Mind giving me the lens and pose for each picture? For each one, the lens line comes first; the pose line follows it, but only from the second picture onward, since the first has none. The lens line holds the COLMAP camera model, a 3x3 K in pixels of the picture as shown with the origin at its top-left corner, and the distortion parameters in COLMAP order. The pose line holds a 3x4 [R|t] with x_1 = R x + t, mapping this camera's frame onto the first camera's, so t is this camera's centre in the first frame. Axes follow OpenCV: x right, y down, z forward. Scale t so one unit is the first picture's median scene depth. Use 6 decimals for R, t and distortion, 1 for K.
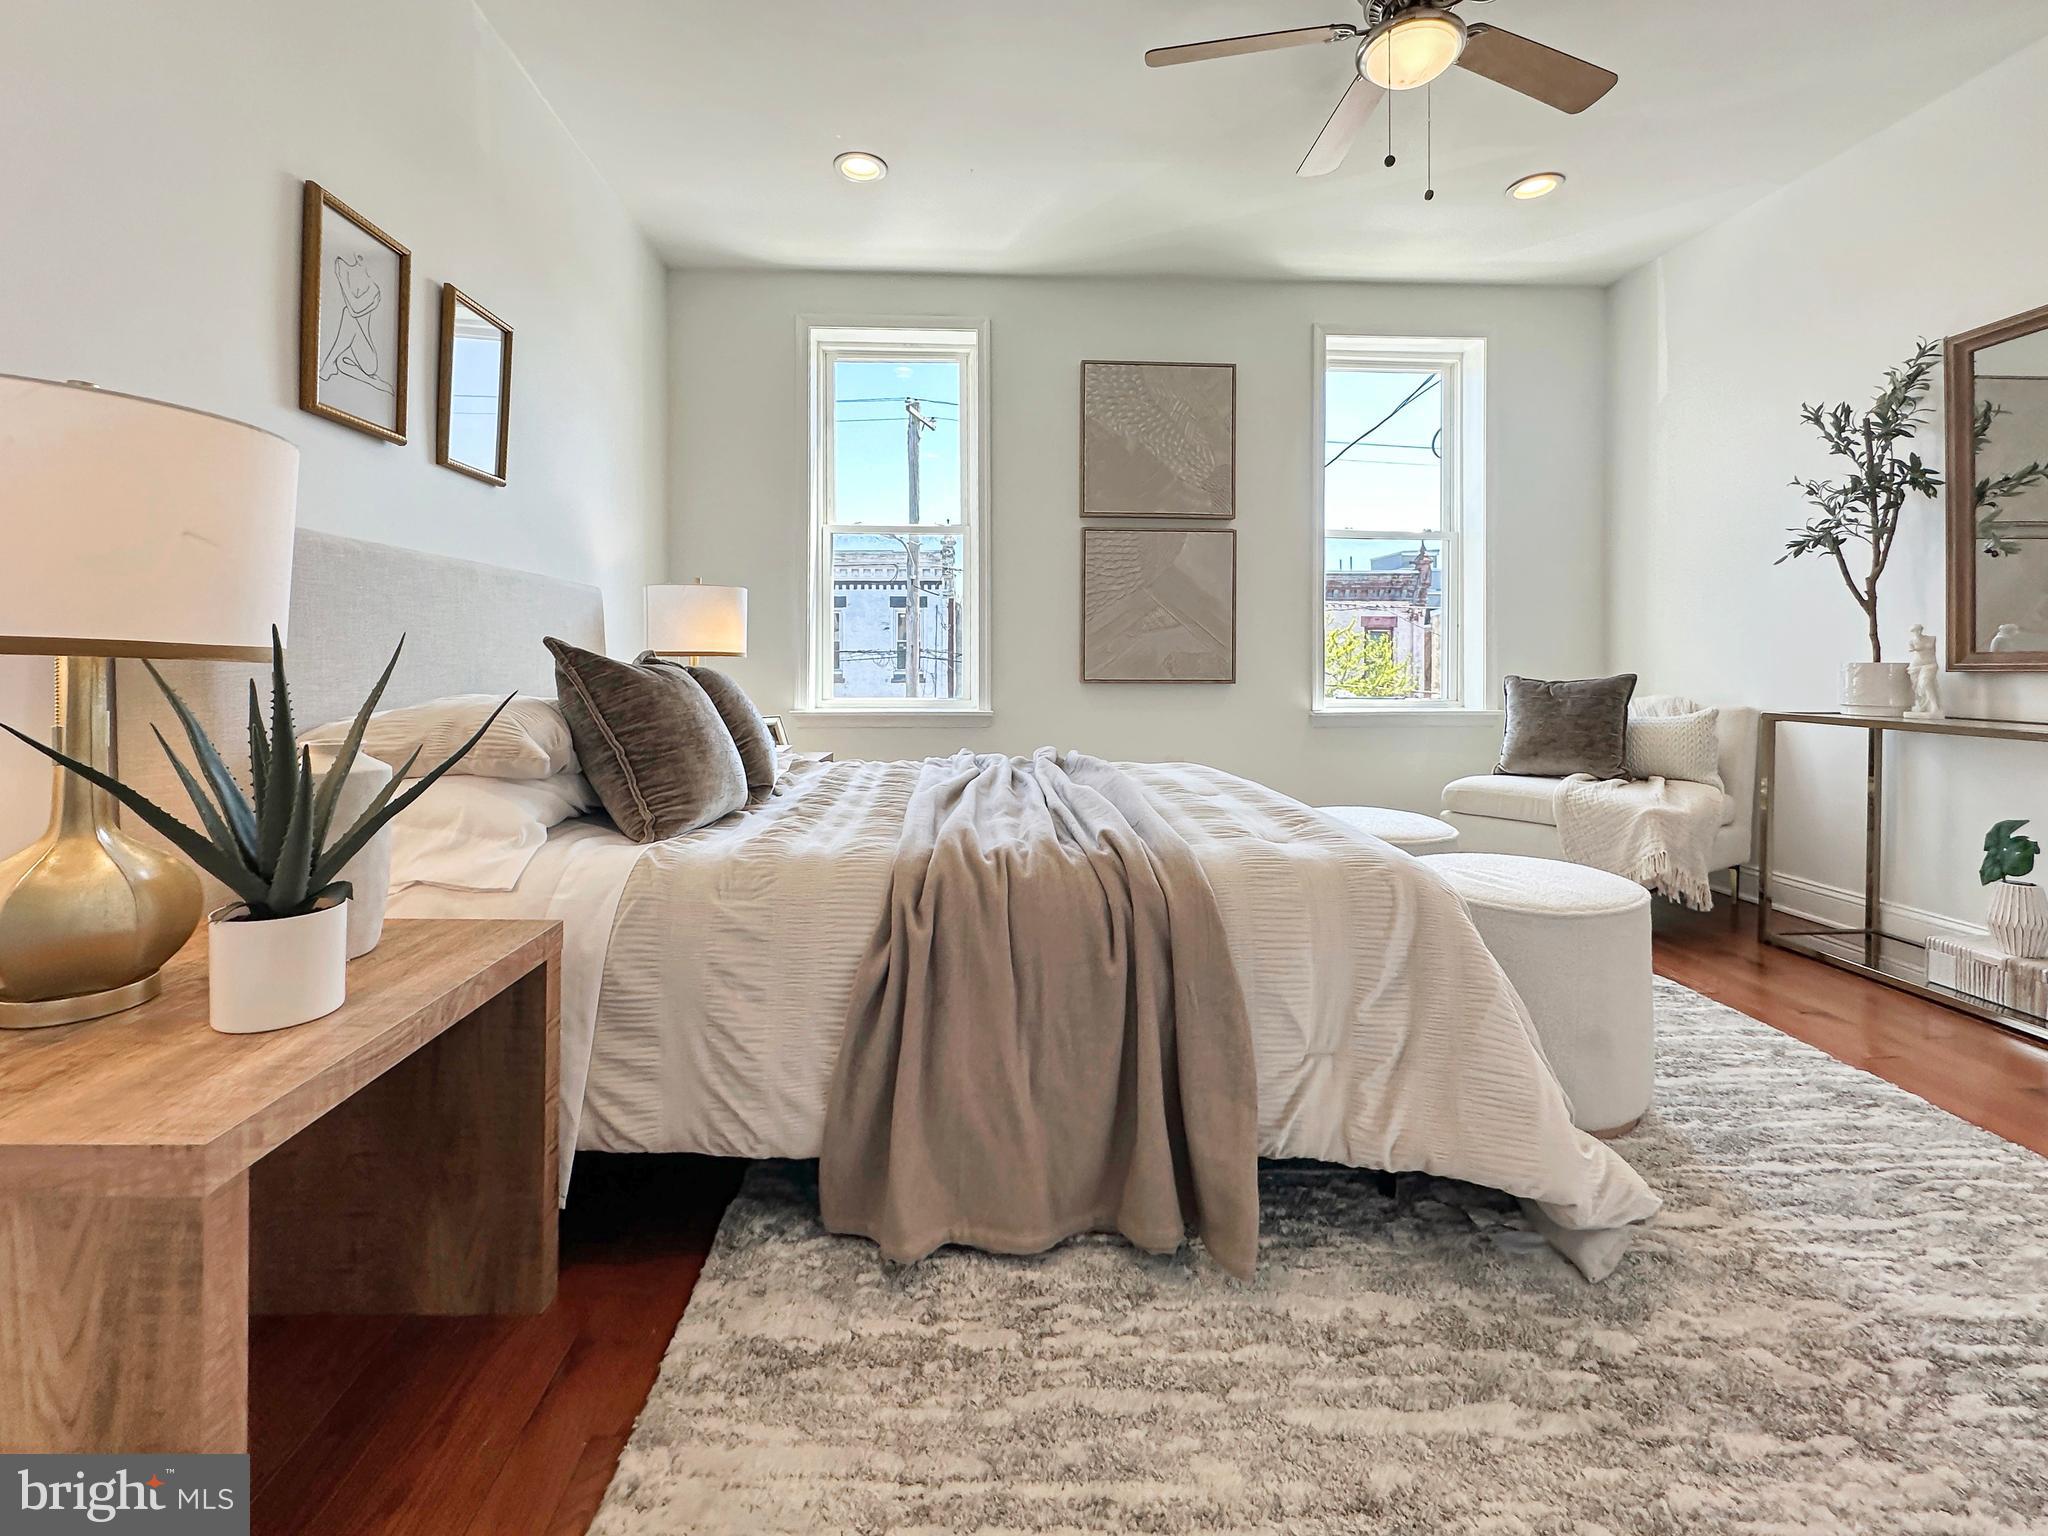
lens RADIAL K [[826.1, 0, 993.6], [0, 826.1, 664.7], [0, 0, 1]] dist [0.001129, -0.001527]
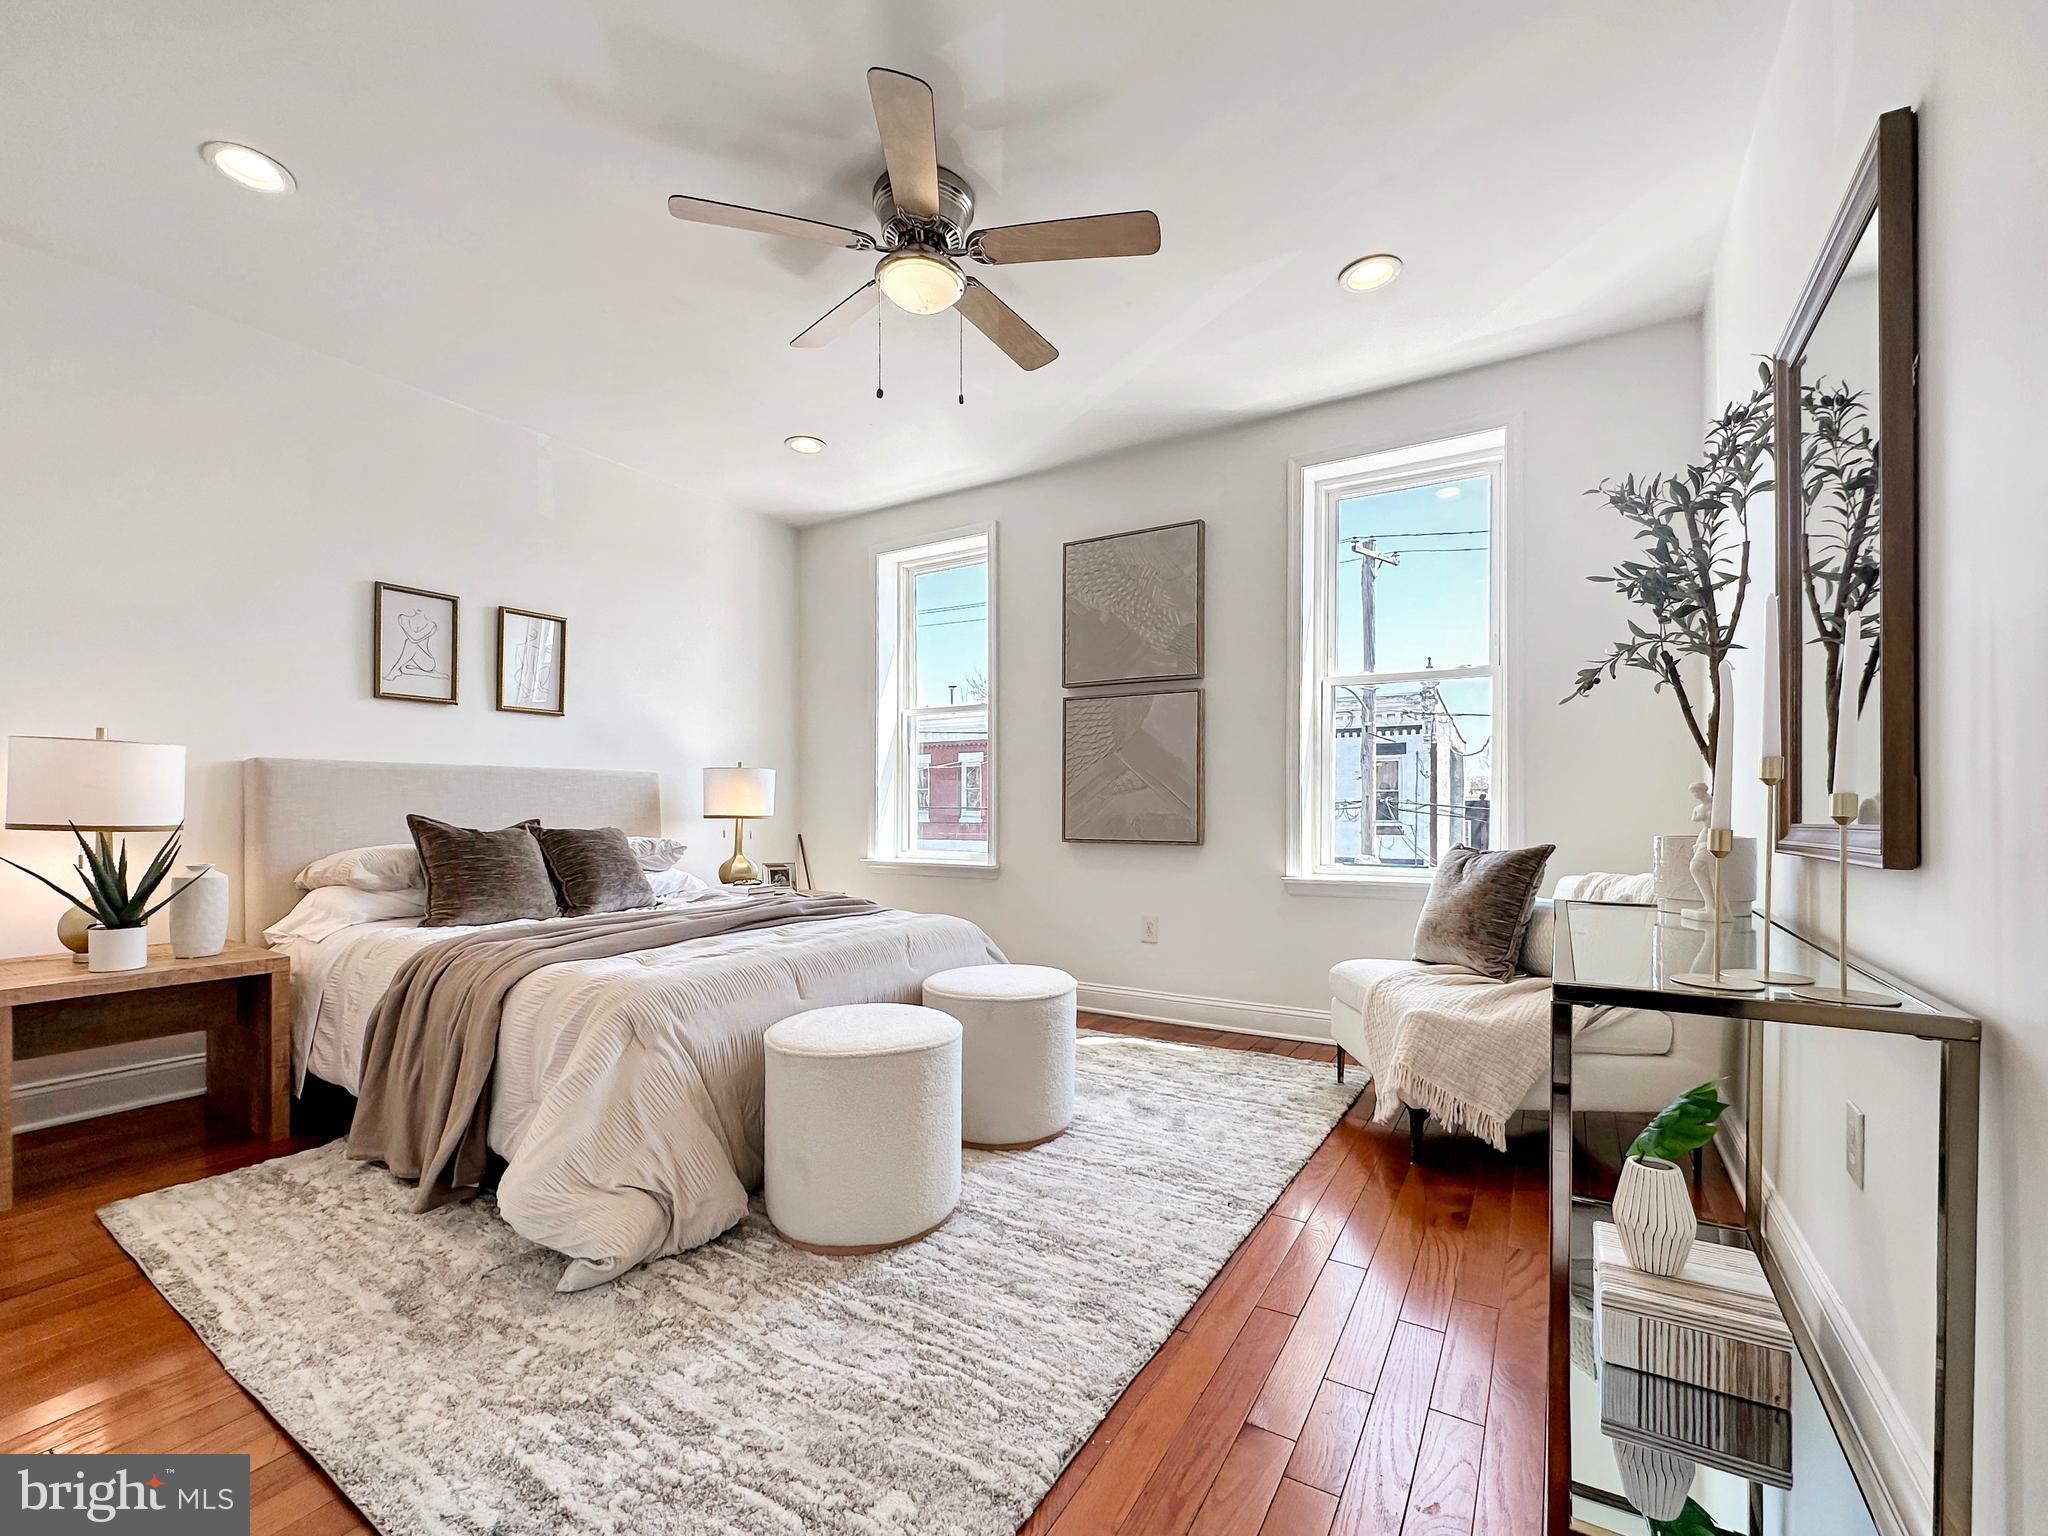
lens RADIAL K [[826.1, 0, 1071.5], [0, 826.1, 808.1], [0, 0, 1]] dist [0.001129, -0.001527]
pose [[0.849355, 0.002904, -0.527814, 0.688998], [-0.003116, 0.999995, 0.000488, -0.021722], [0.527813, 0.001230, 0.849360, 0.085047]]
